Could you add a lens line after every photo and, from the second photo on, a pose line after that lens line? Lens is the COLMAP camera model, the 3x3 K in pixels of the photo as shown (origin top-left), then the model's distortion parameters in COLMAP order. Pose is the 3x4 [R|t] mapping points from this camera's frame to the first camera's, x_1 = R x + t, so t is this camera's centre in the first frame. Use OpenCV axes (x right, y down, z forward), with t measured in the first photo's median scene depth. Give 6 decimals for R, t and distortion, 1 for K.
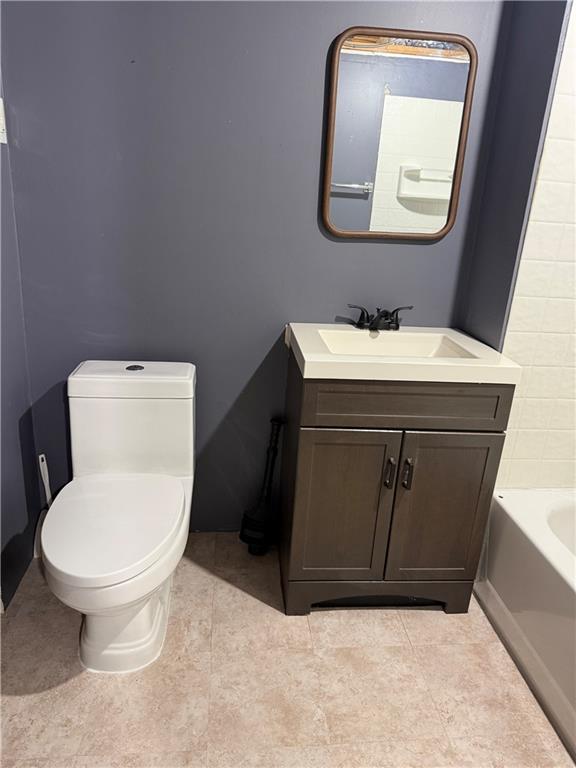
lens RADIAL K [[537.6, 0, 286.0], [0, 537.6, 390.2], [0, 0, 1]] dist [0.046840, -0.072430]
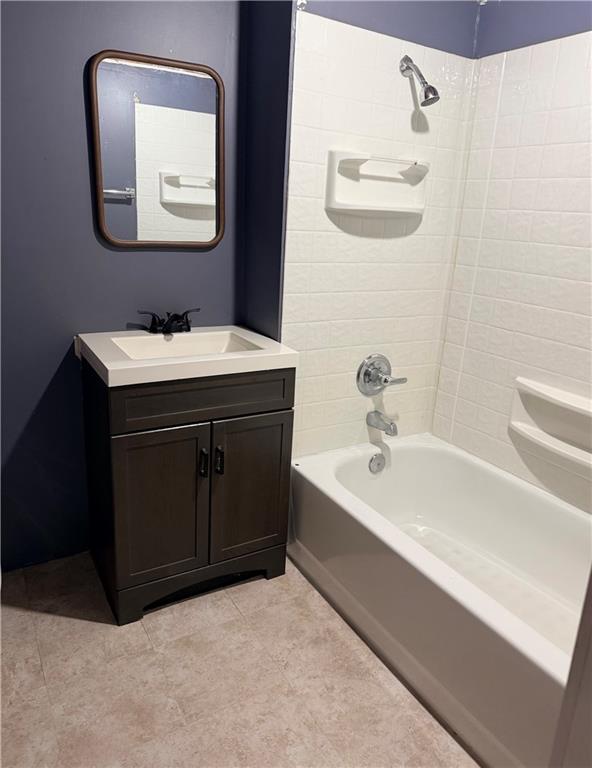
lens RADIAL K [[570.1, 0, 296.0], [0, 570.1, 384.0], [0, 0, 1]] dist [-0.003697, -0.000314]
pose [[0.904888, -0.136348, 0.403221, -0.073624], [0.142759, 0.989654, 0.014276, 0.006550], [-0.400996, 0.044645, 0.914991, -0.120930]]
